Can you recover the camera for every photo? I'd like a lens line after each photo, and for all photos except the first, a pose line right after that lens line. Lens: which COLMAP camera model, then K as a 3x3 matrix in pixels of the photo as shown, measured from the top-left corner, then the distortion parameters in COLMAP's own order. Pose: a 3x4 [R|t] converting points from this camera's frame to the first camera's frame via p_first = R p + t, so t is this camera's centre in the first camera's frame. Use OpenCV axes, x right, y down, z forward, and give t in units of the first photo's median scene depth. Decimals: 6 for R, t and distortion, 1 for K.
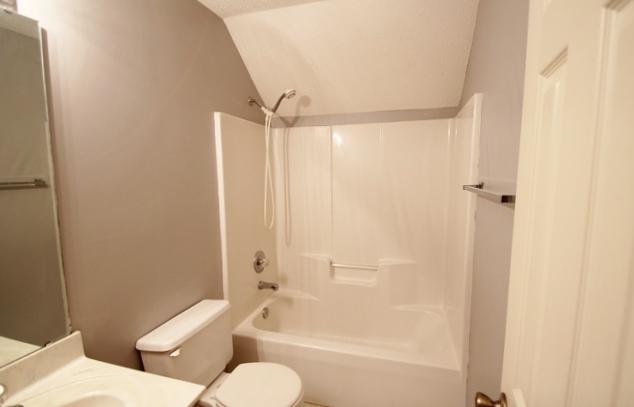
lens RADIAL K [[304.8, 0, 318.2], [0, 304.8, 205.0], [0, 0, 1]] dist [-0.019926, -0.000428]
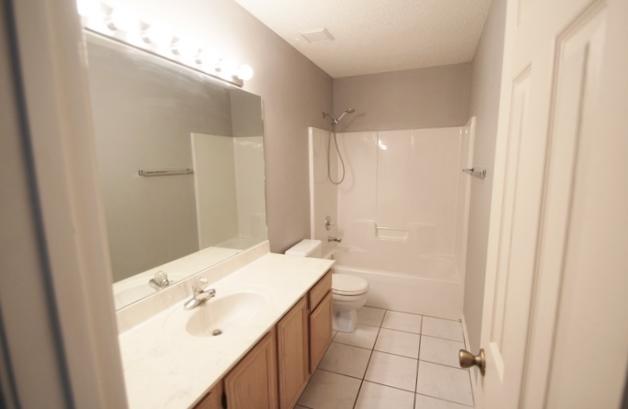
lens RADIAL K [[302.5, 0, 313.0], [0, 302.5, 206.5], [0, 0, 1]] dist [0.016525, 0.000123]
pose [[0.995511, 0.005144, -0.094505, -0.129499], [-0.001616, 0.999300, 0.037373, 0.048080], [0.094632, -0.037053, 0.994823, -0.505155]]
